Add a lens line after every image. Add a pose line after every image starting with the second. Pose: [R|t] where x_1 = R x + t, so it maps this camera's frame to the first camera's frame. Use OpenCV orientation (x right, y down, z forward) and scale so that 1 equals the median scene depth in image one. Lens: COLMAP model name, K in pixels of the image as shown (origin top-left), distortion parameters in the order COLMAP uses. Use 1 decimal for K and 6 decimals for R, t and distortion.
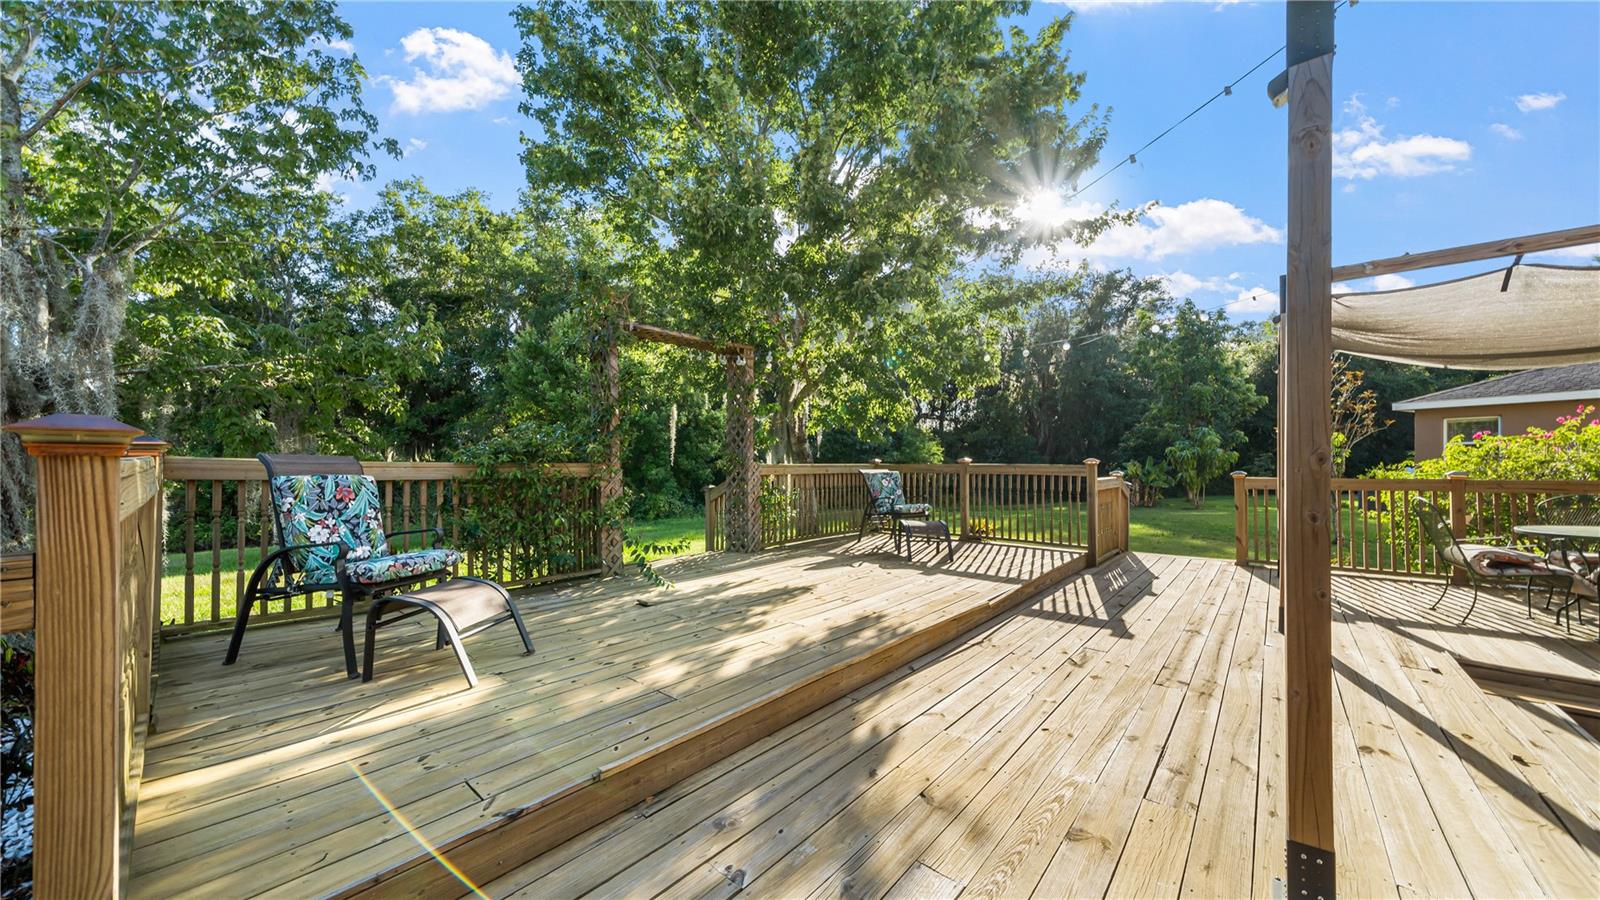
lens RADIAL K [[547.4, 0, 793.9], [0, 547.4, 460.1], [0, 0, 1]] dist [-0.000138, -0.000088]
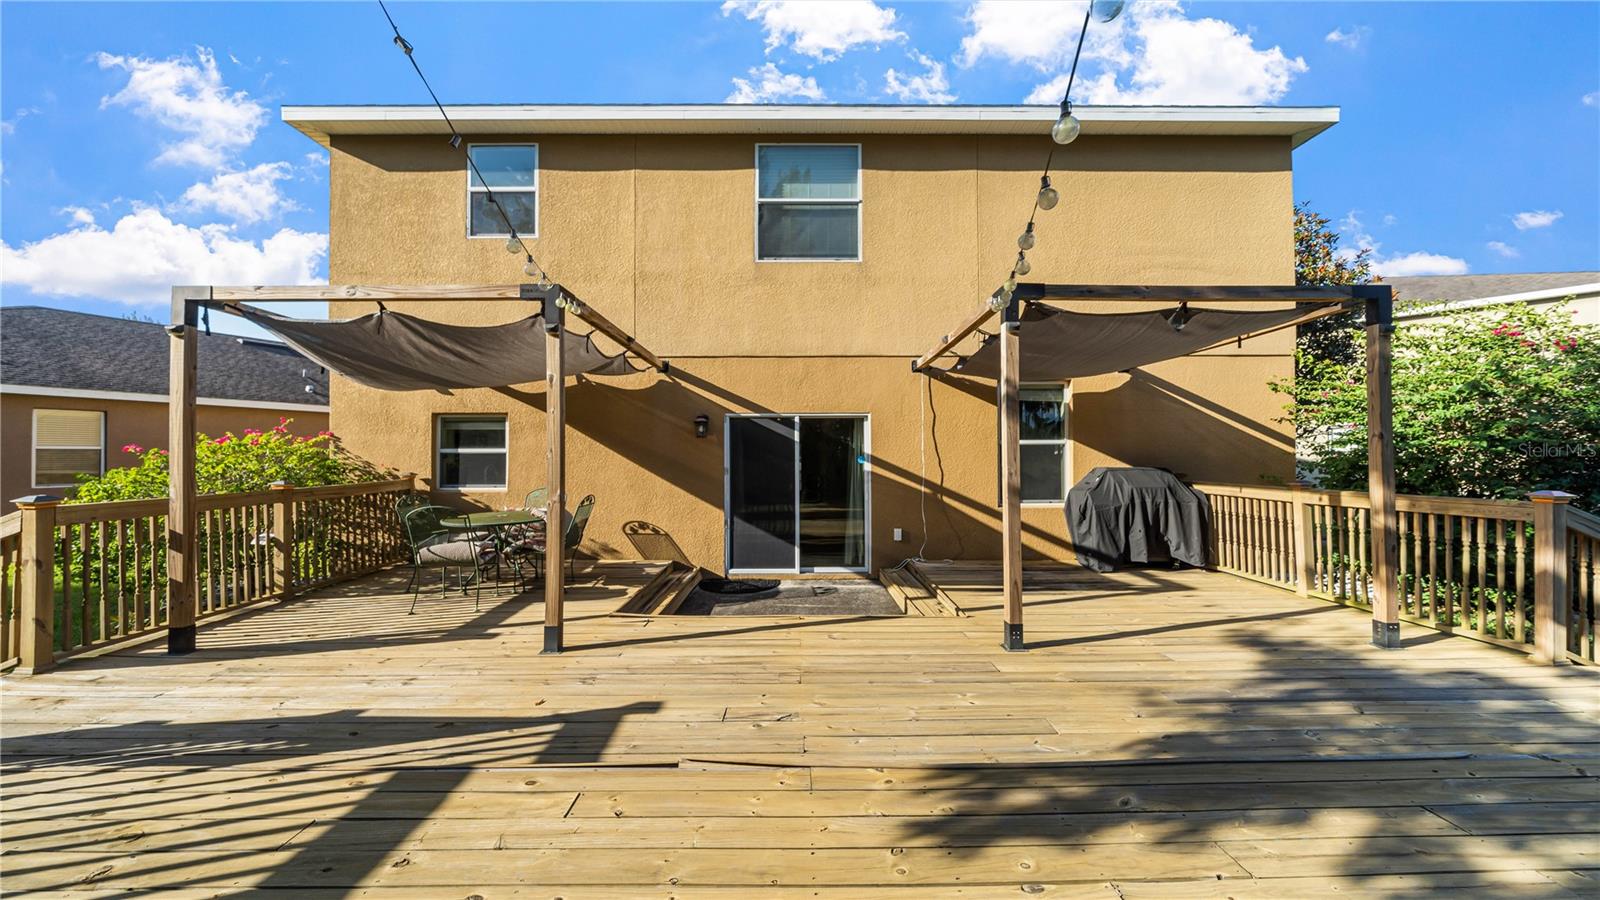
lens RADIAL K [[557.3, 0, 800.0], [0, 557.3, 450.0], [0, 0, 1]] dist [0.019947, 0.000015]
pose [[-0.658643, 0.007892, 0.752414, -0.153347], [-0.004903, 0.999879, -0.014780, -0.036103], [-0.752439, -0.013424, -0.658525, 1.501852]]
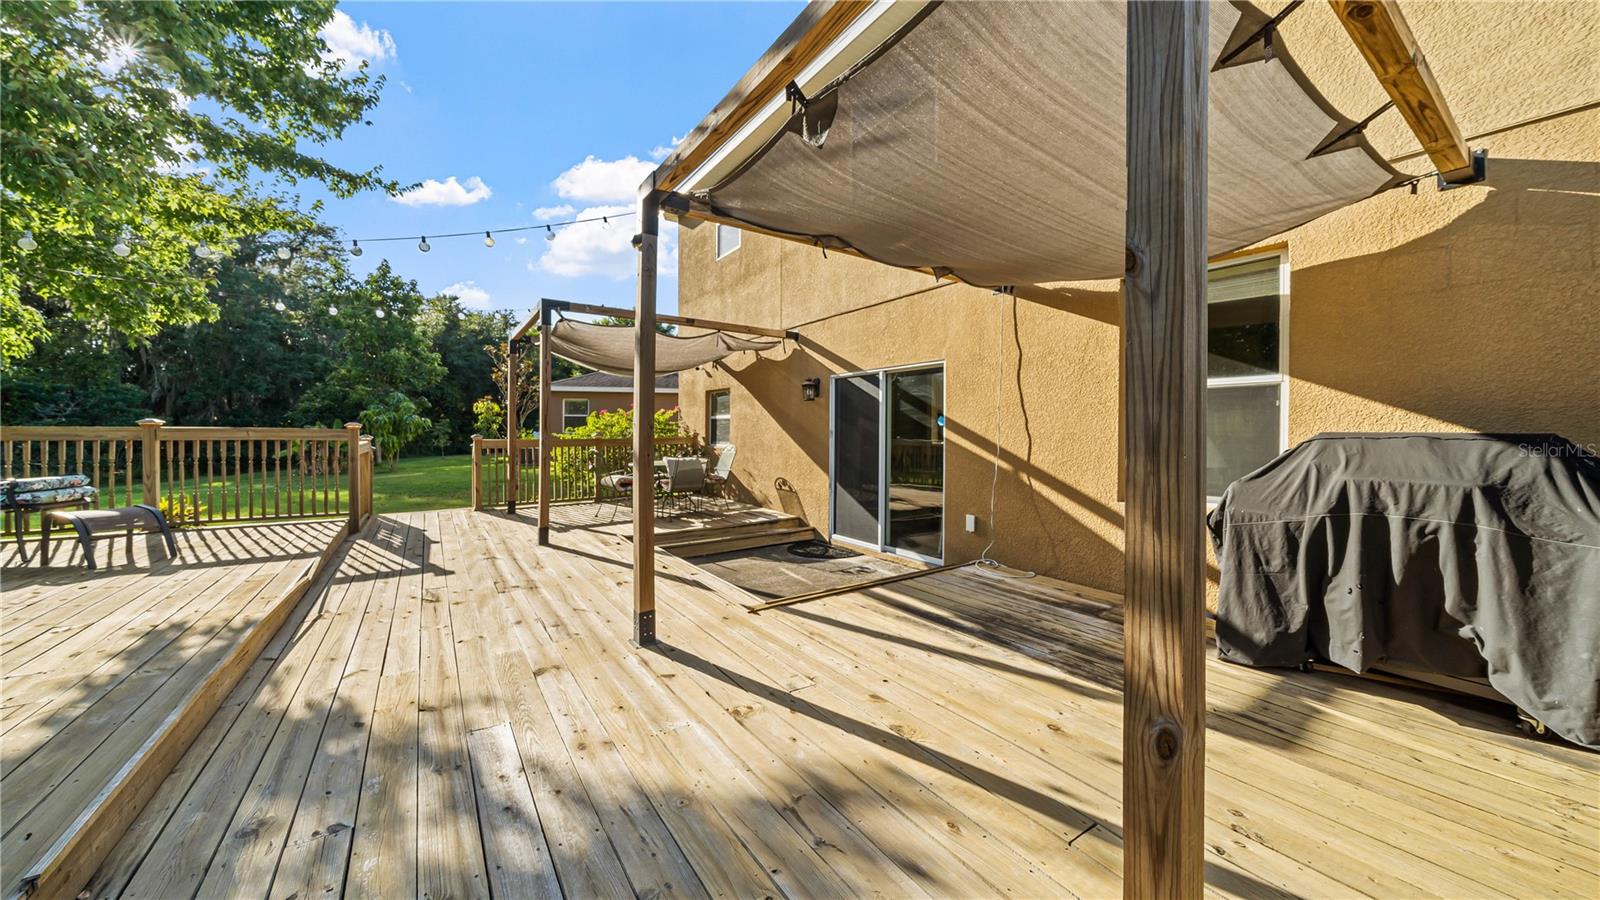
lens RADIAL K [[550.5, 0, 797.5], [0, 550.5, 443.4], [0, 0, 1]] dist [-0.008344, -0.000131]
pose [[0.264467, -0.019838, 0.964191, -0.373335], [-0.014579, 0.999592, 0.024565, -0.000560], [-0.964284, -0.020553, 0.264070, -0.042567]]
